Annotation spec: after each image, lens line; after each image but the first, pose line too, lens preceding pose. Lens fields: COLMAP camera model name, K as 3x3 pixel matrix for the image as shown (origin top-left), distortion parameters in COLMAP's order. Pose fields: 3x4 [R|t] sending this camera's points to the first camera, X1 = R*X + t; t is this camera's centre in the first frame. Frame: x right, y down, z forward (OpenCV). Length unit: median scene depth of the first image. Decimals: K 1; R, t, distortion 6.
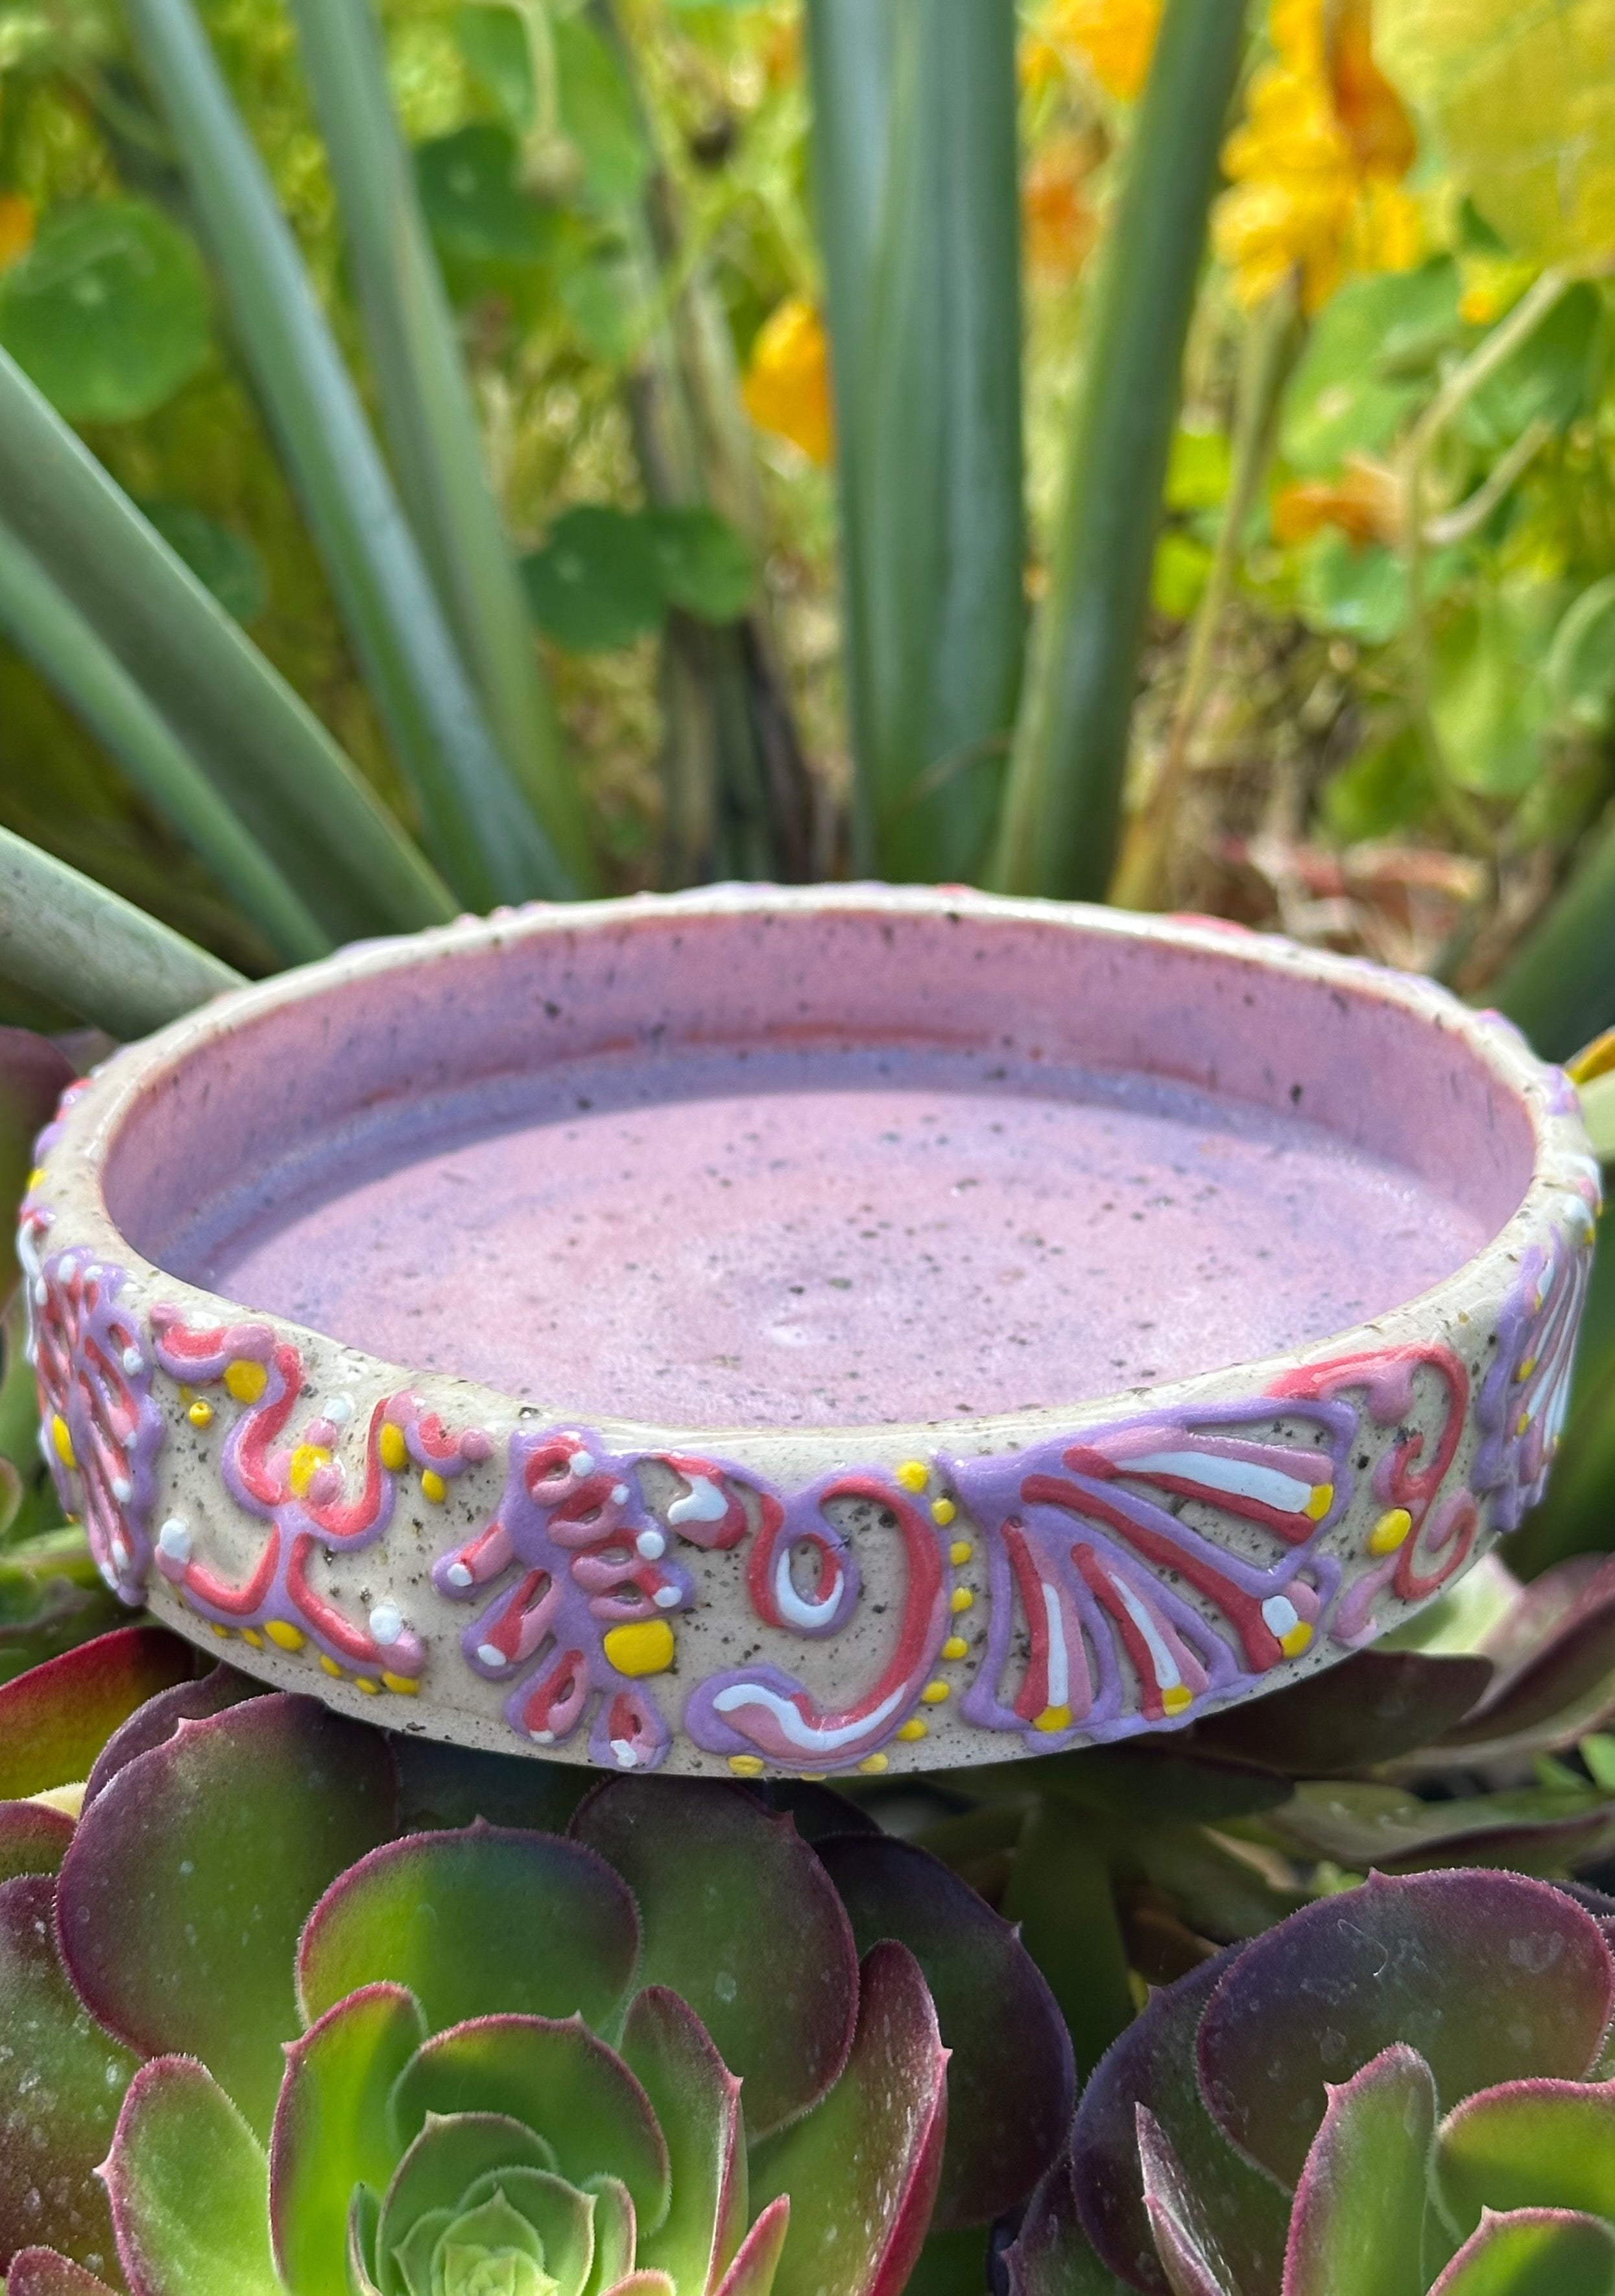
lens RADIAL K [[3715.5, 0, 792.9], [0, 3715.5, 1164.7], [0, 0, 1]] dist [0.114421, 0.000000]
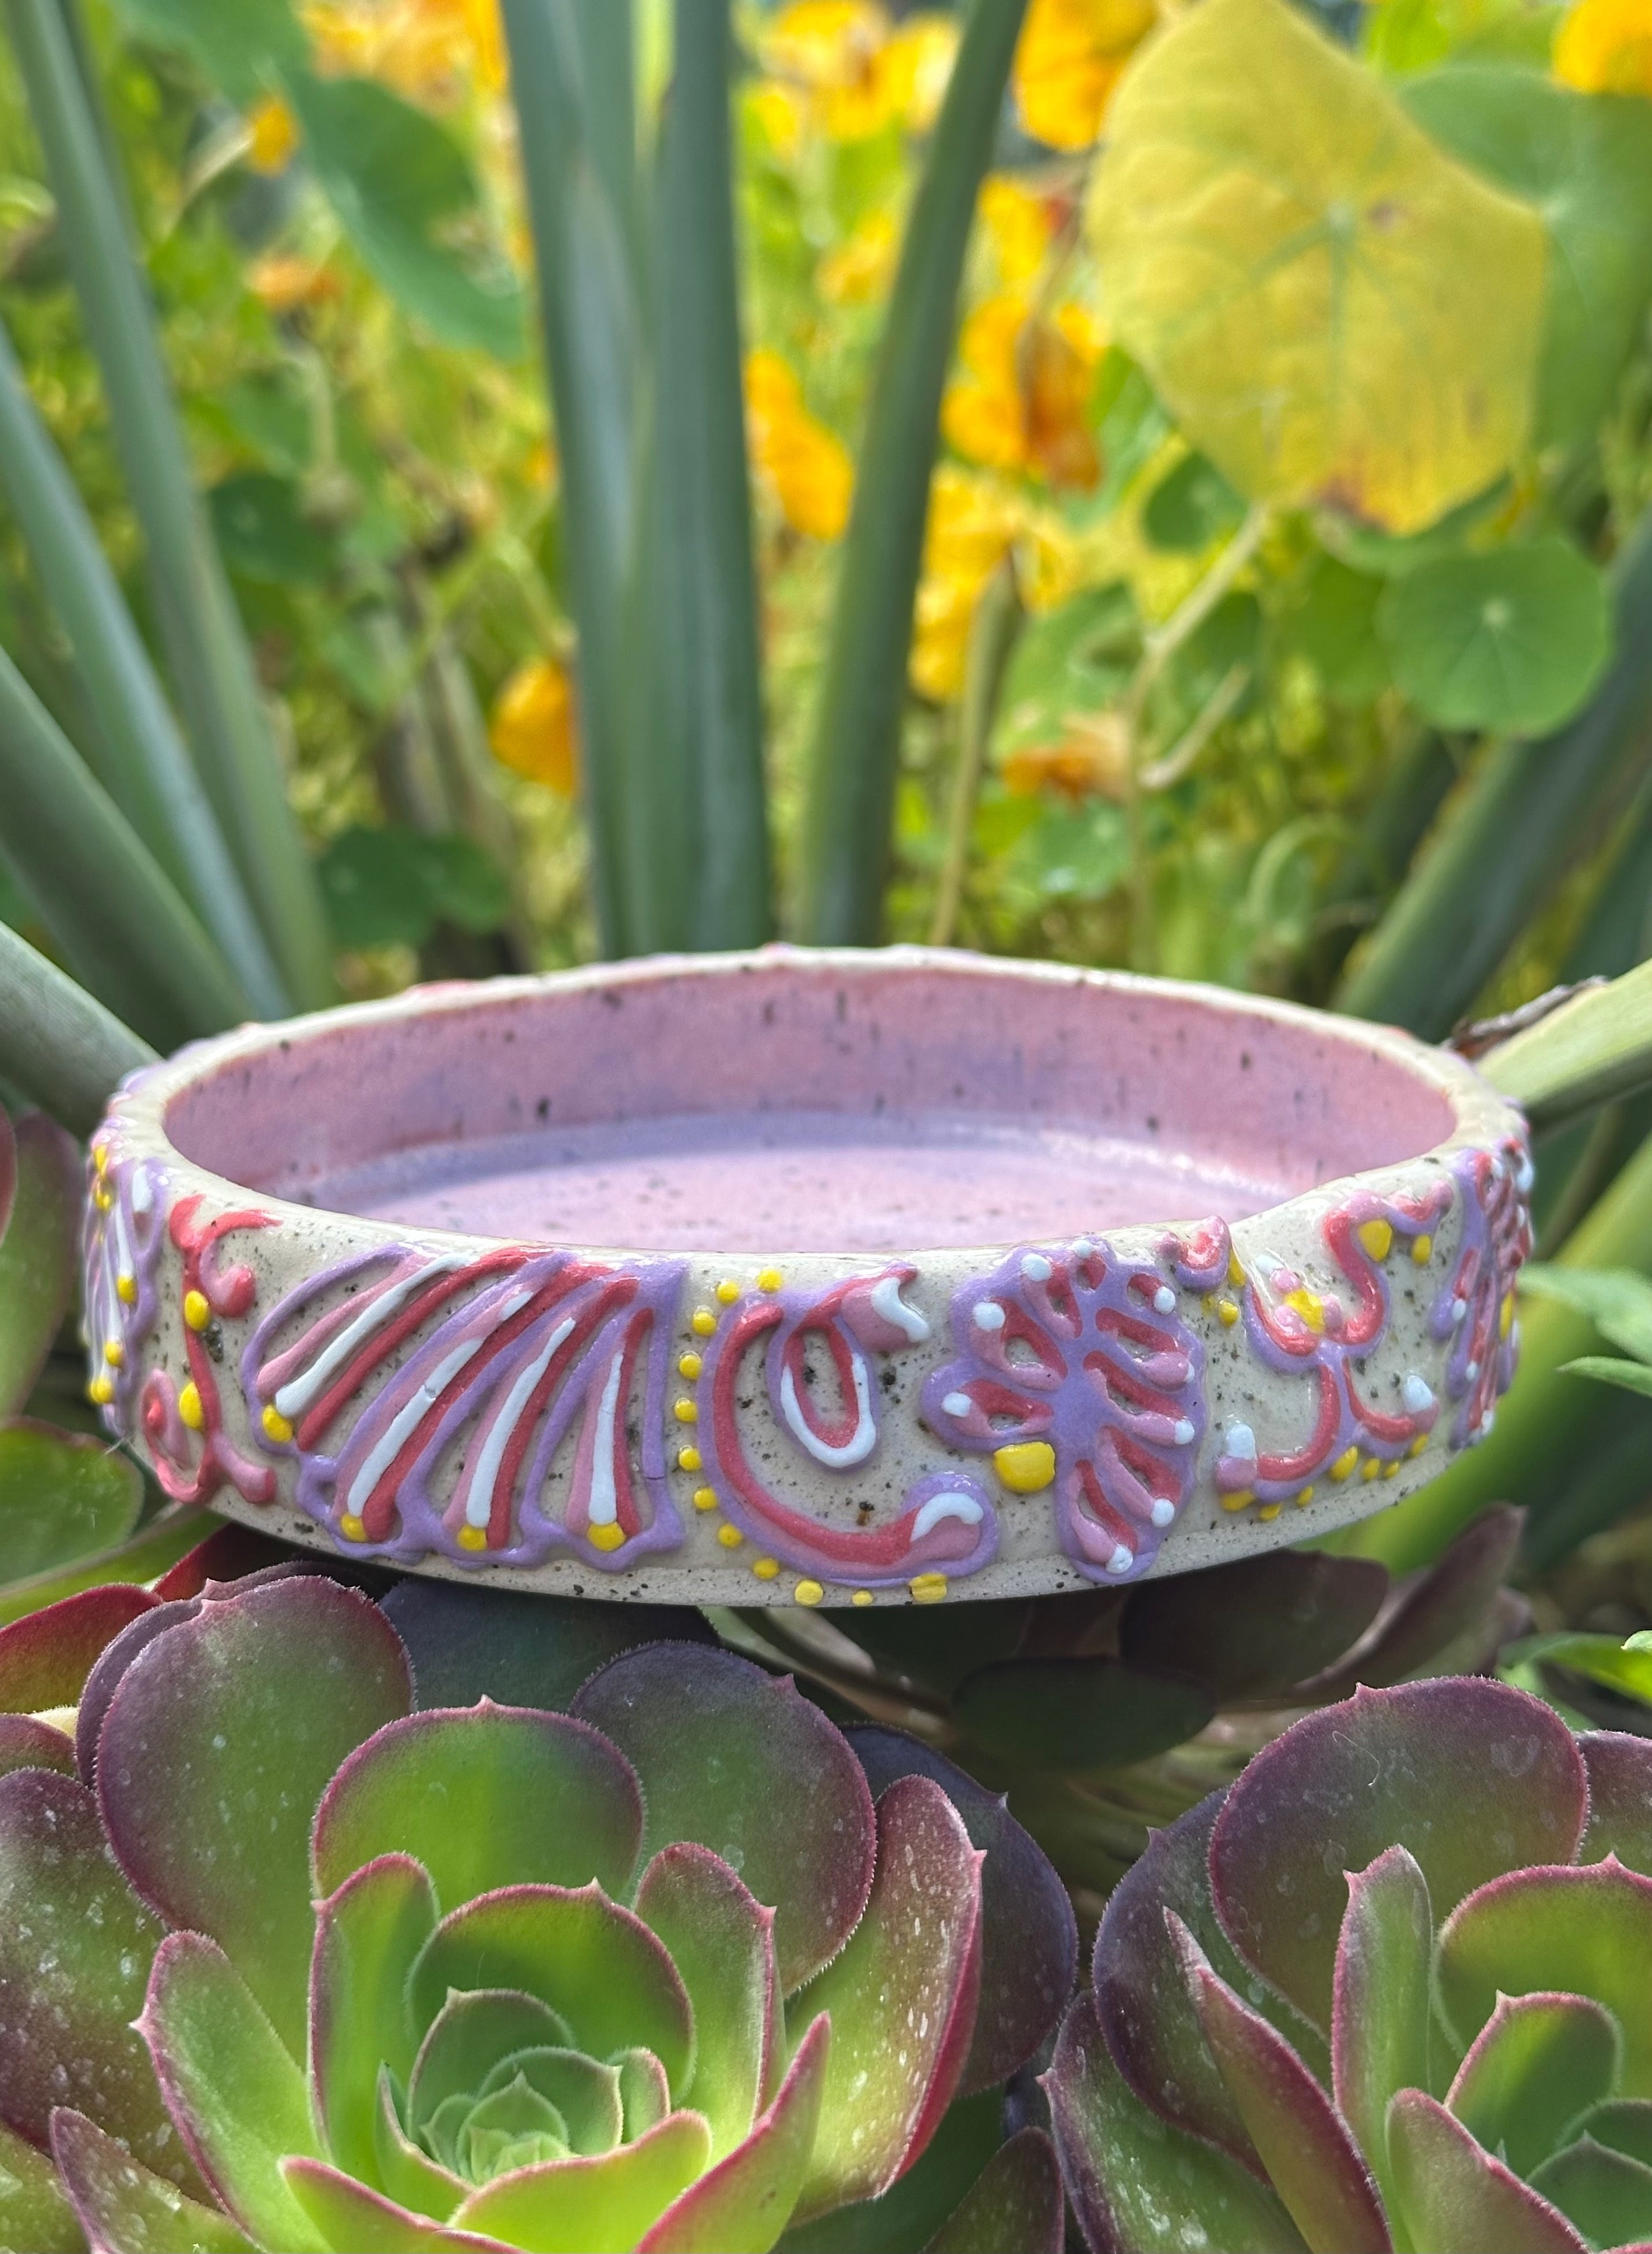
lens RADIAL K [[3326.5, 0, 827.7], [0, 3326.5, 1120.7], [0, 0, 1]] dist [0.163029, 0.000000]
pose [[0.187898, -0.198767, 0.961866, -1.073250], [0.367186, 0.922516, 0.118907, -0.135284], [-0.910971, 0.330841, 0.246324, 0.862960]]
